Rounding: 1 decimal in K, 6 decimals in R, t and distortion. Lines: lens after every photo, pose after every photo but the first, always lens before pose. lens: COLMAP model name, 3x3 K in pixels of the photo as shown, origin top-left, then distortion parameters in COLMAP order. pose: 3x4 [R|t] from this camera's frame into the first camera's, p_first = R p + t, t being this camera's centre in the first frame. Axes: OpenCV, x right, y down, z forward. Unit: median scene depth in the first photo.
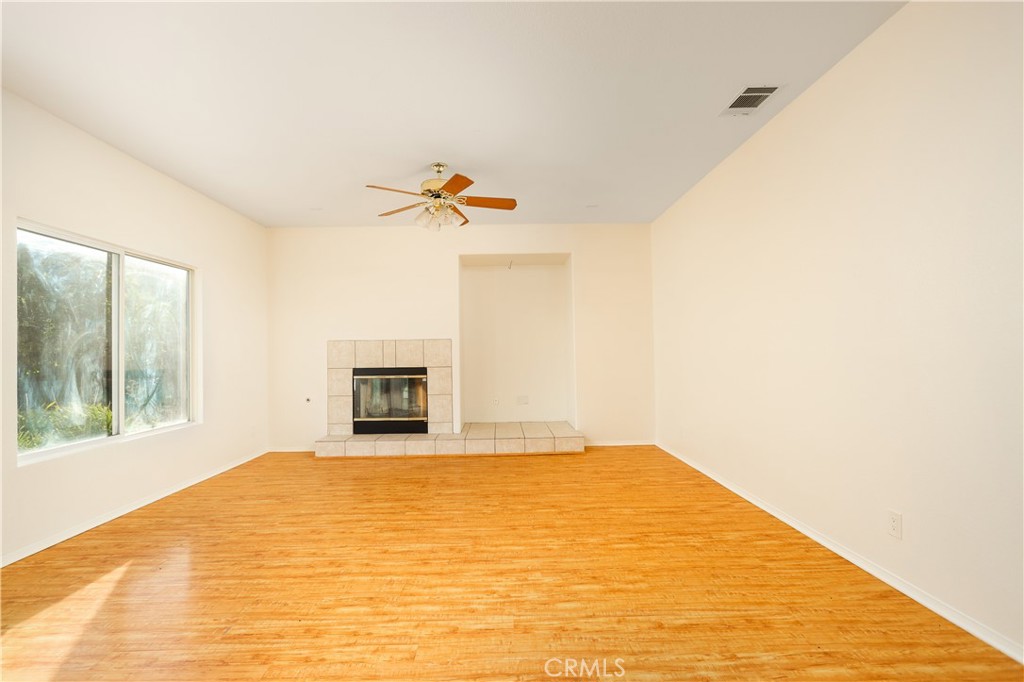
lens RADIAL K [[488.2, 0, 517.5], [0, 488.2, 343.5], [0, 0, 1]] dist [-0.004907, 0.003409]
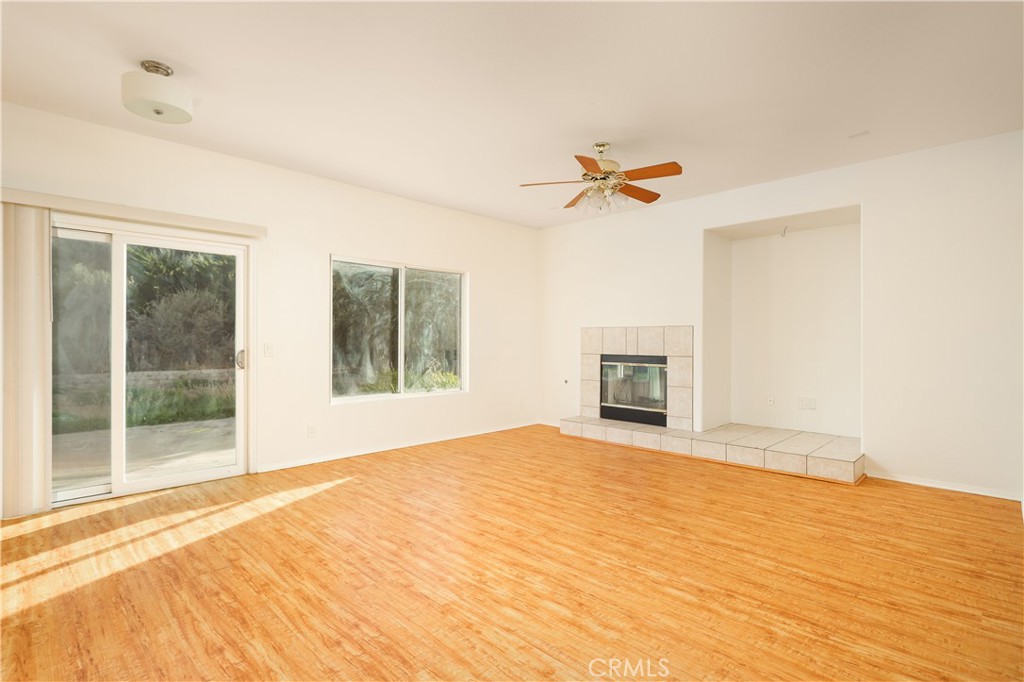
lens RADIAL K [[488.2, 0, 480.9], [0, 488.2, 341.9], [0, 0, 1]] dist [-0.004907, 0.003409]
pose [[0.691349, 0.020088, -0.722241, 0.434426], [-0.000716, 0.999632, 0.027118, -0.006067], [0.722520, -0.018231, 0.691109, 0.188559]]
